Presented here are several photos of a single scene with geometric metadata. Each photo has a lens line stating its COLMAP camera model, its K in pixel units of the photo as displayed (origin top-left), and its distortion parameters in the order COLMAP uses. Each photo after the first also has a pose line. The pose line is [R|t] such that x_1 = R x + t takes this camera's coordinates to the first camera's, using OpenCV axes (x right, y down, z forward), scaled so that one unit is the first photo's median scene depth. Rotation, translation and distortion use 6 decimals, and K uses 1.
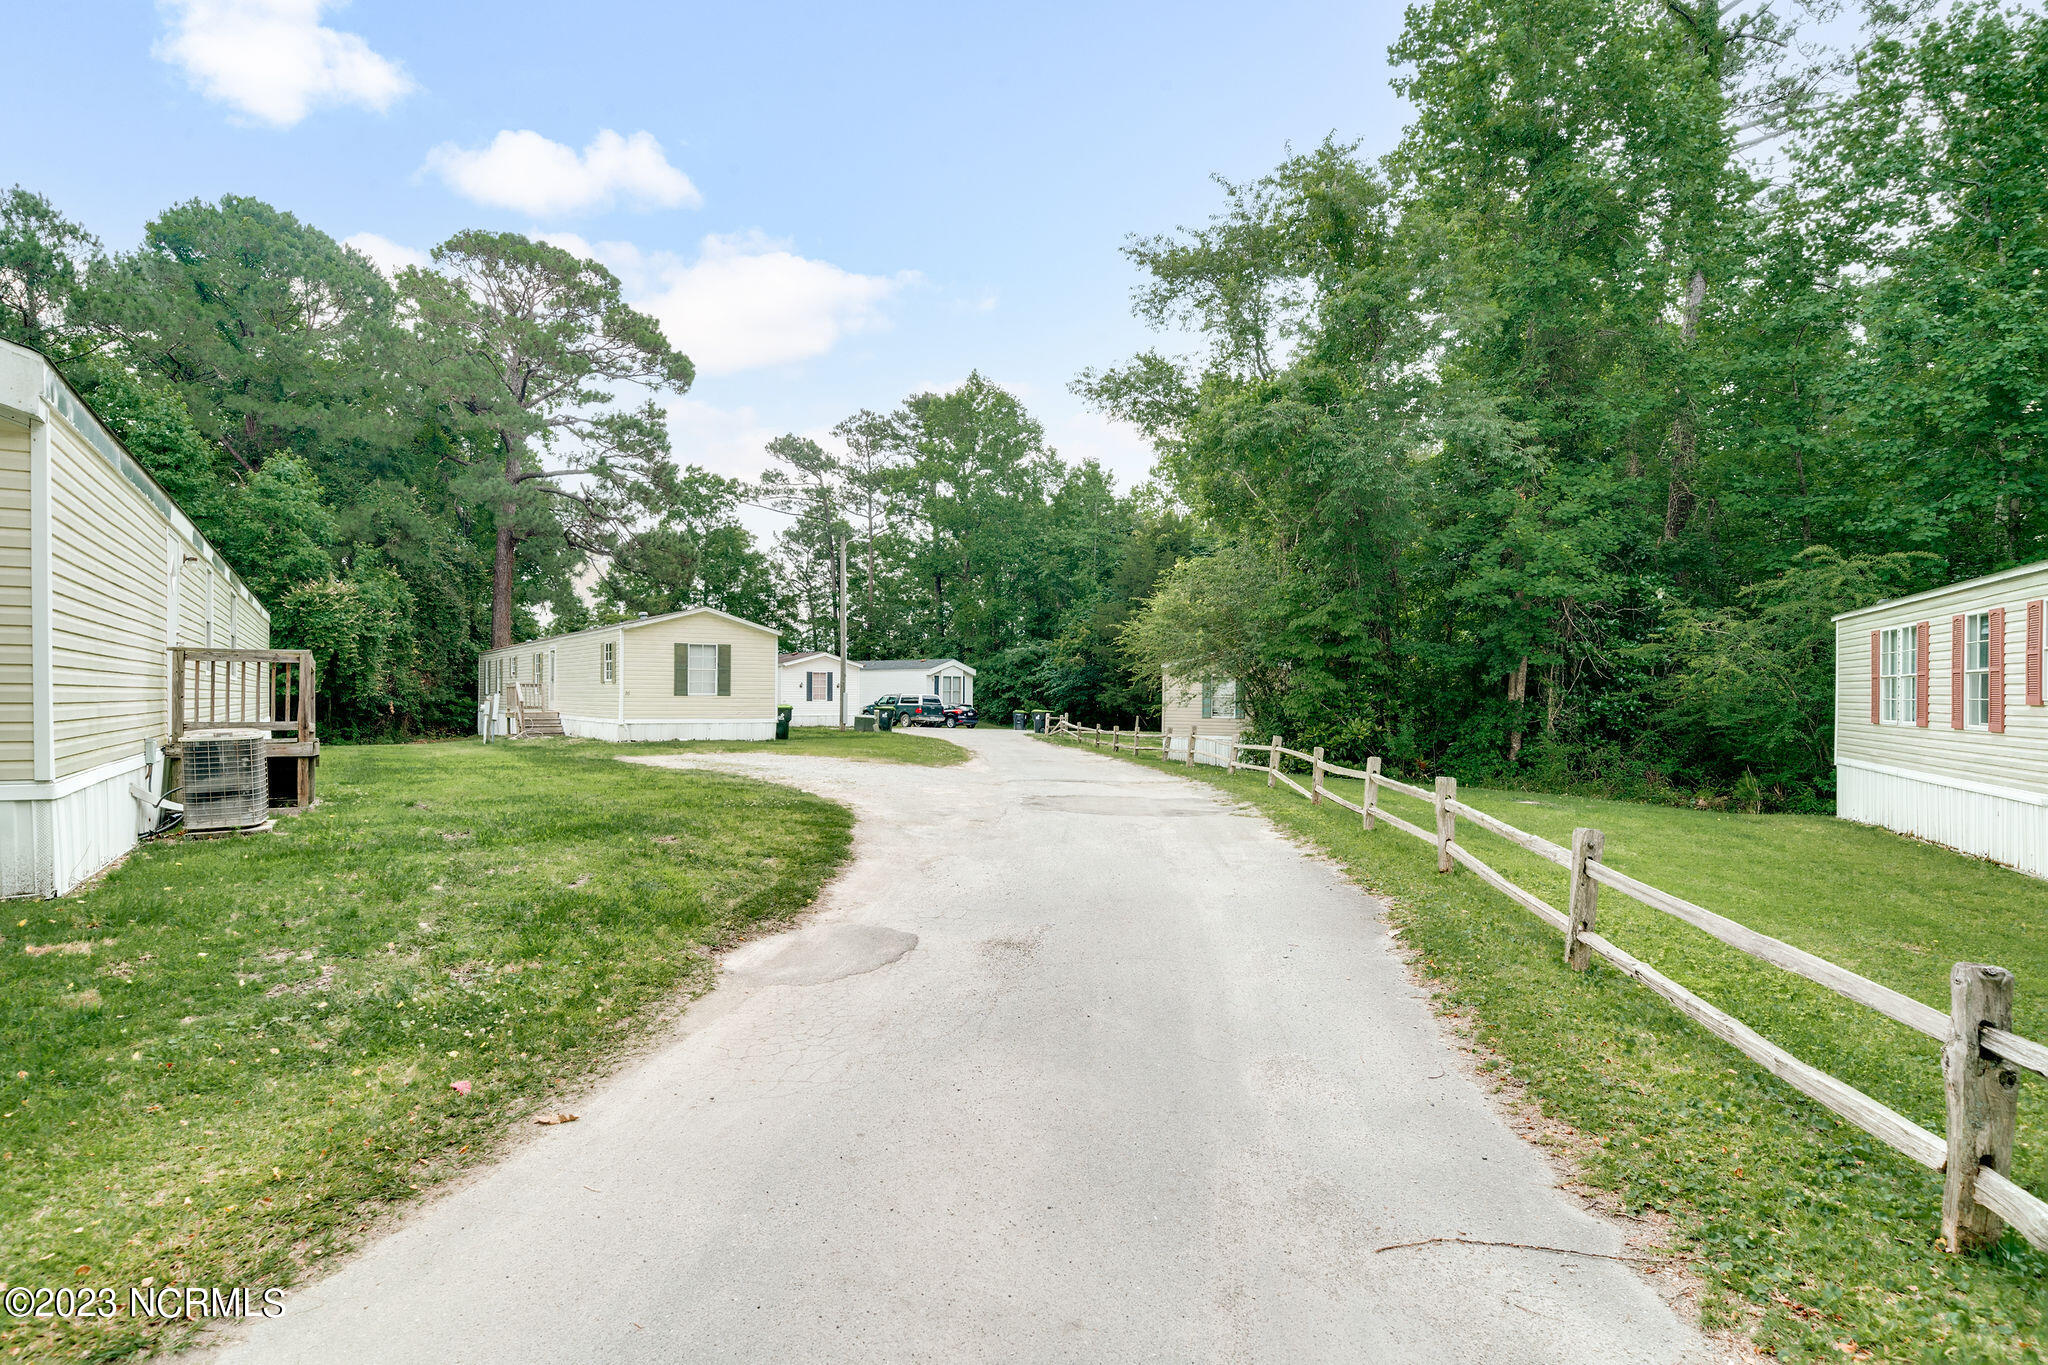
lens RADIAL K [[1079.0, 0, 1023.8], [0, 1079.0, 688.0], [0, 0, 1]] dist [0.000008, 0.001419]
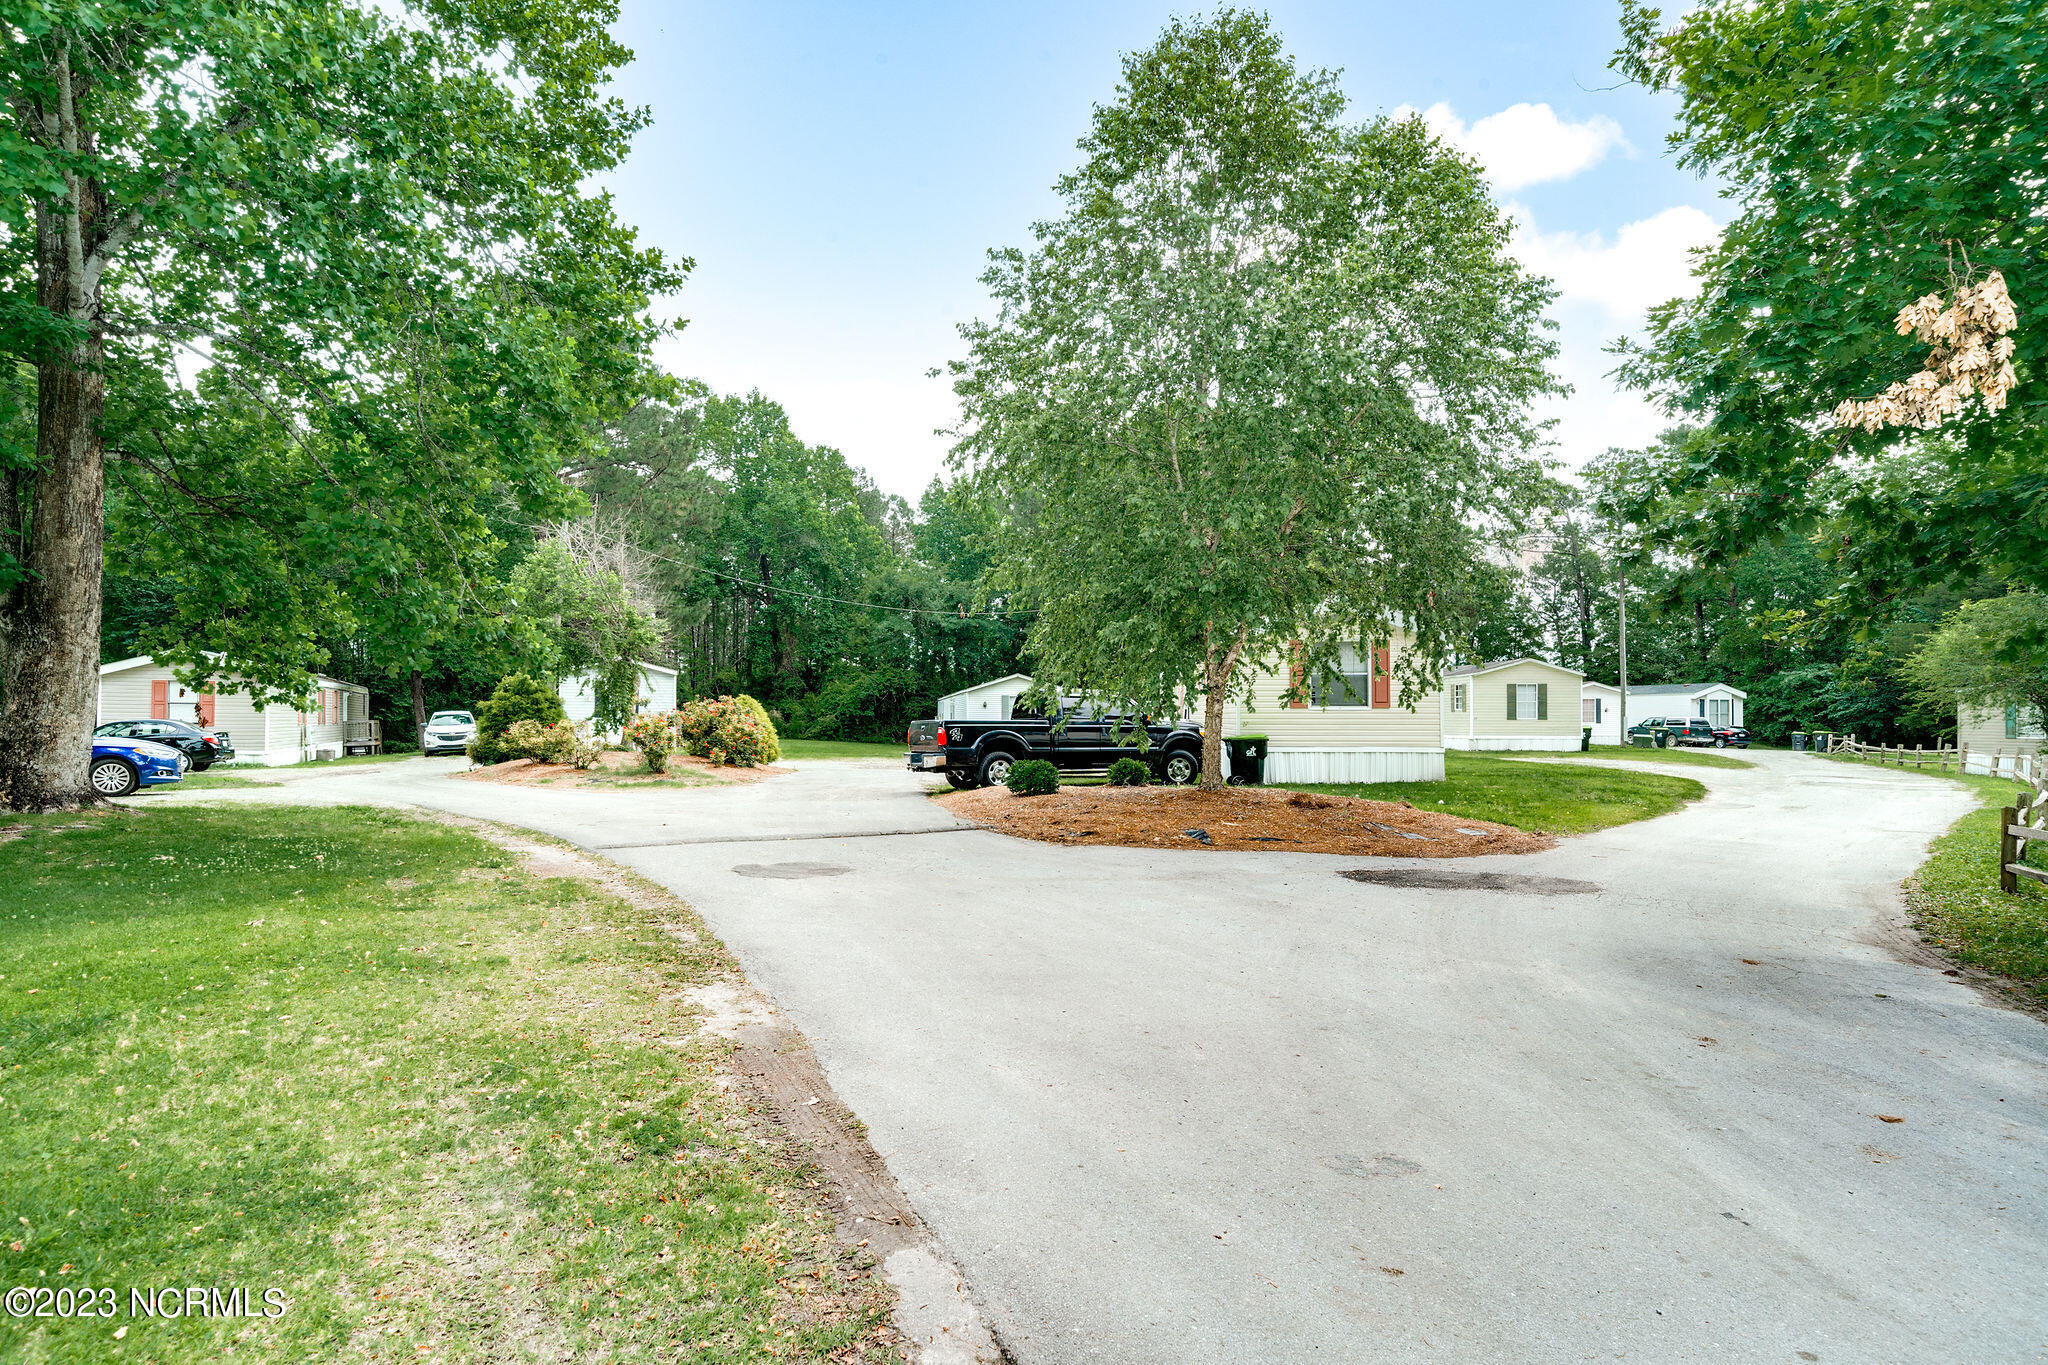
lens RADIAL K [[1079.0, 0, 1028.0], [0, 1079.0, 697.9], [0, 0, 1]] dist [0.000008, 0.001419]
pose [[0.810747, -0.016212, -0.585172, 0.002882], [0.009281, 0.999847, -0.014842, -0.003429], [0.585323, 0.006602, 0.810773, -0.269124]]
